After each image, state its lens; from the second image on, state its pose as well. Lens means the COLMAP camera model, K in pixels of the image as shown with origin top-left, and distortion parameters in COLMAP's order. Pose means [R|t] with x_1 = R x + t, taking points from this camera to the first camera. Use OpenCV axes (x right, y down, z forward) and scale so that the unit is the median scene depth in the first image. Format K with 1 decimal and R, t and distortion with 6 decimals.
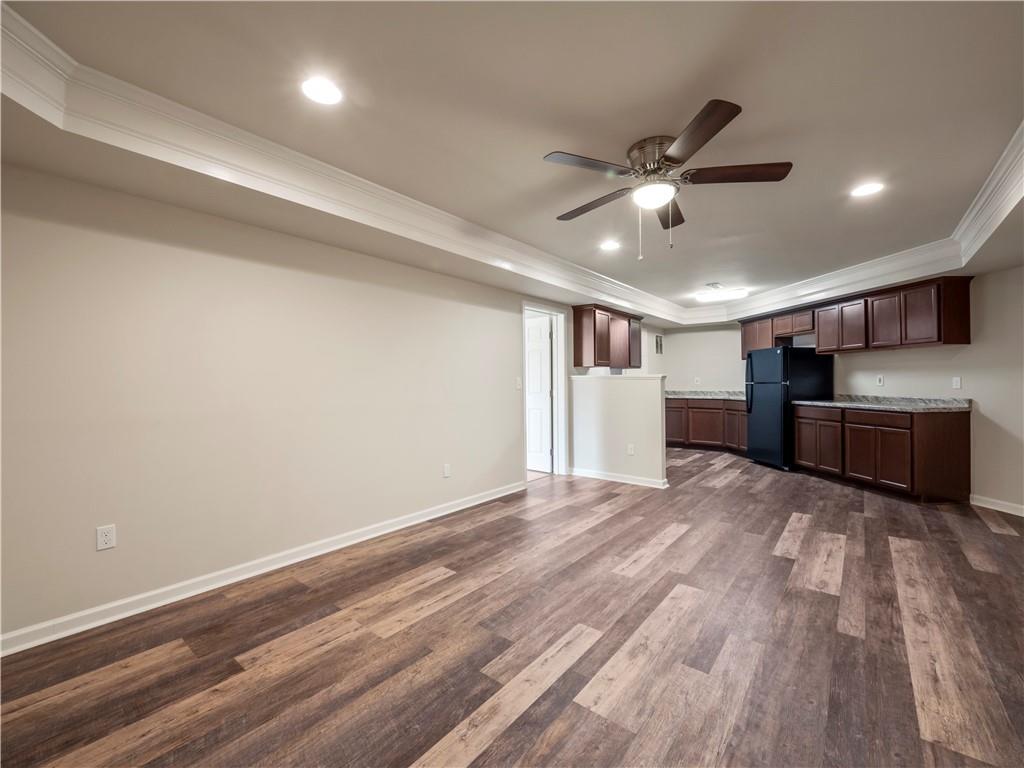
lens RADIAL K [[438.8, 0, 510.7], [0, 438.8, 377.6], [0, 0, 1]] dist [-0.003855, -0.000582]
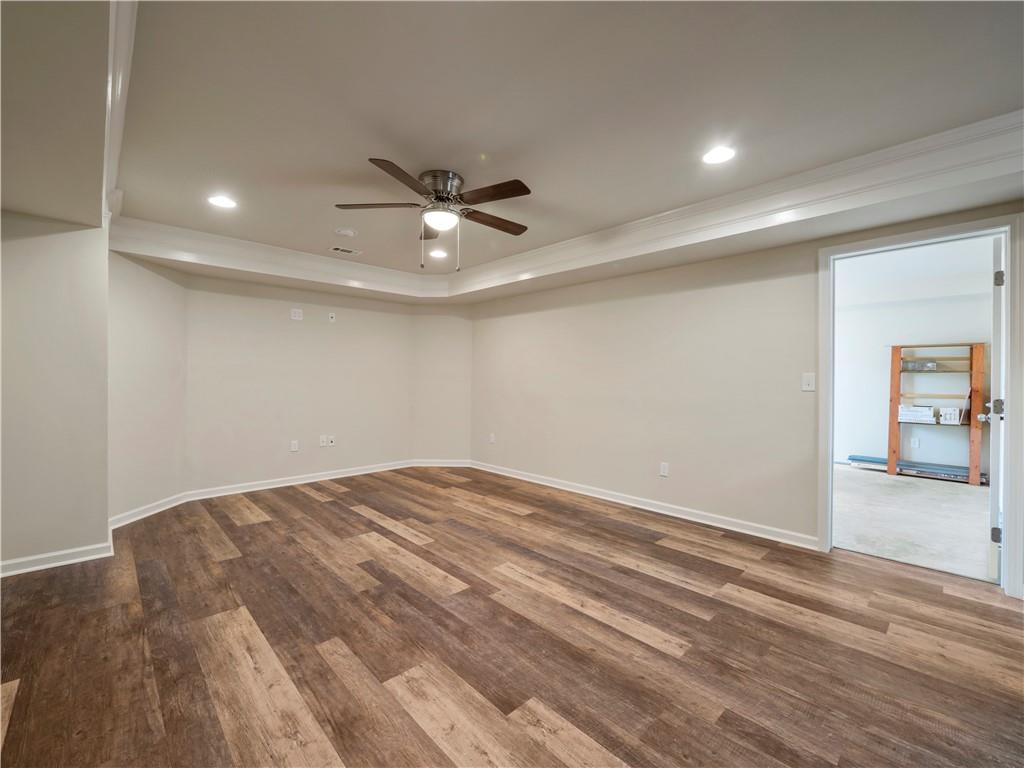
lens RADIAL K [[438.8, 0, 510.7], [0, 438.8, 377.6], [0, 0, 1]] dist [-0.003855, -0.000582]
pose [[-0.141419, 0.002469, -0.989947, 1.447040], [0.007680, 0.999970, 0.001397, 0.003493], [0.989920, -0.007406, -0.141433, 1.330967]]
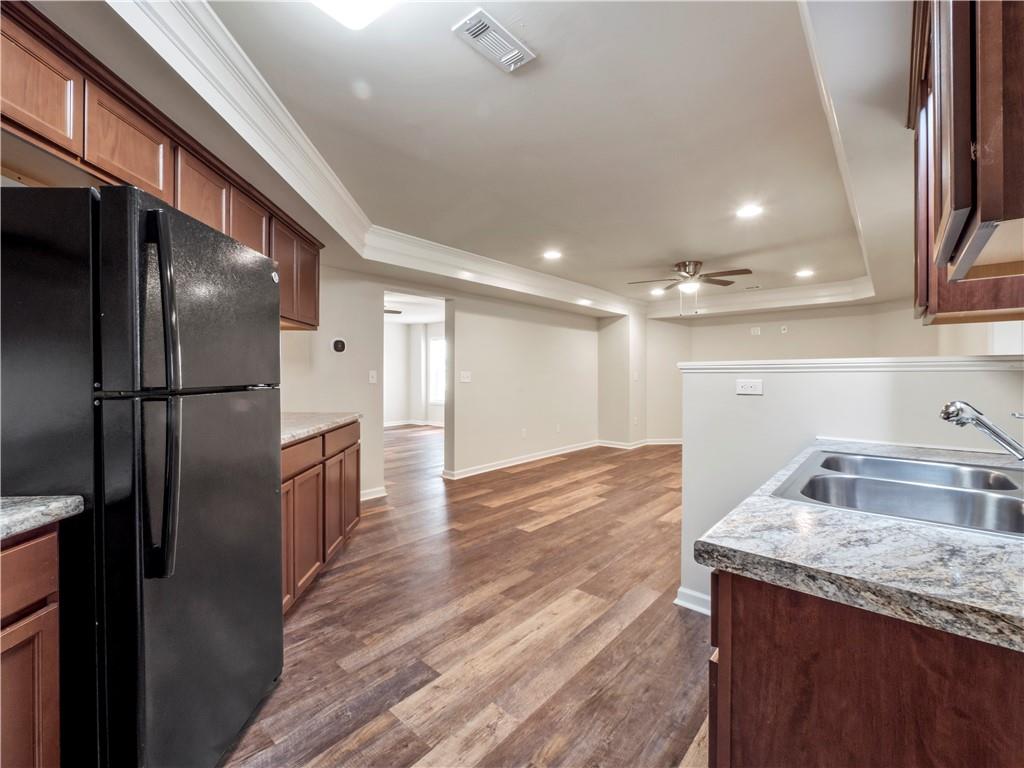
lens RADIAL K [[438.8, 0, 510.7], [0, 438.8, 377.6], [0, 0, 1]] dist [-0.003855, -0.000582]
pose [[-0.998725, -0.002267, 0.050424, 1.067766], [-0.001937, 0.999976, 0.006588, -0.003485], [-0.050438, 0.006482, -0.998706, 3.106578]]
